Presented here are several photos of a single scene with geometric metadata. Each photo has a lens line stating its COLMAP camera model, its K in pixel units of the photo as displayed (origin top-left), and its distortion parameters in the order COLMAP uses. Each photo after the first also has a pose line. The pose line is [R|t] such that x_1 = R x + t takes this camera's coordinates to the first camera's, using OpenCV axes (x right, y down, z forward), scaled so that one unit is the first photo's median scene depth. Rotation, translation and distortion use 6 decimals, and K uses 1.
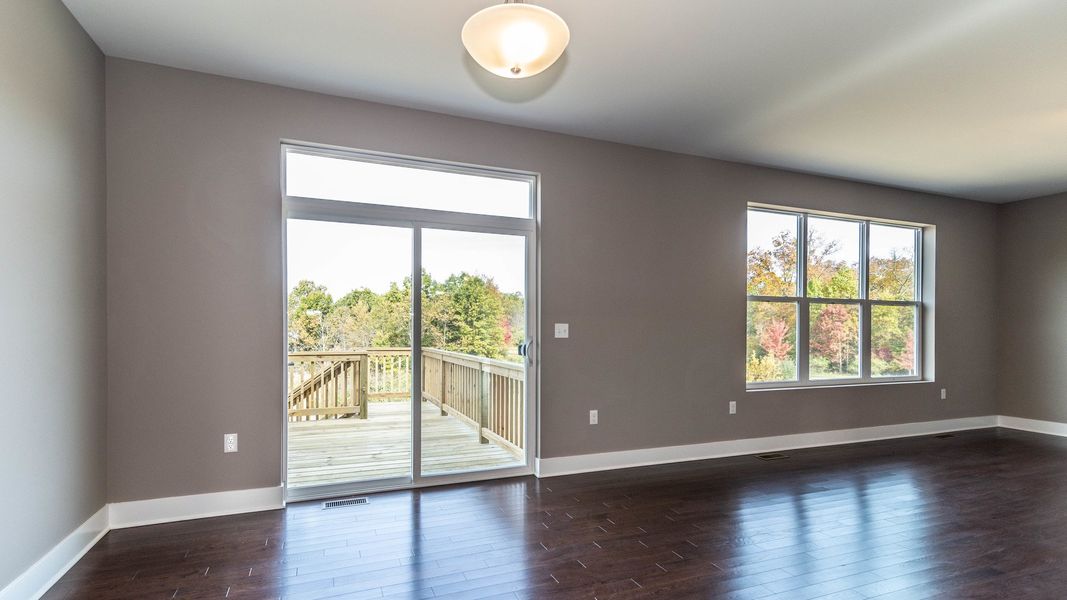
lens RADIAL K [[492.7, 0, 499.2], [0, 492.7, 329.8], [0, 0, 1]] dist [0.002432, 0.000272]
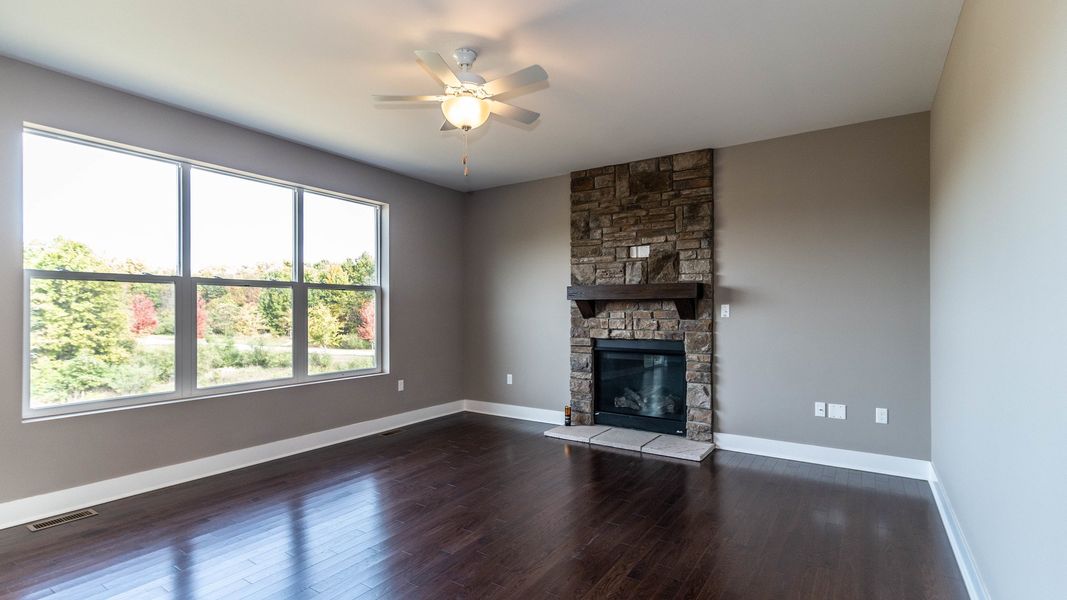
lens RADIAL K [[508.8, 0, 532.6], [0, 508.8, 304.5], [0, 0, 1]] dist [0.001047, -0.000004]
pose [[0.806766, 0.000166, 0.590870, 0.409245], [0.007873, 0.999908, -0.011030, -0.008257], [-0.590818, 0.013551, 0.806691, 0.058009]]
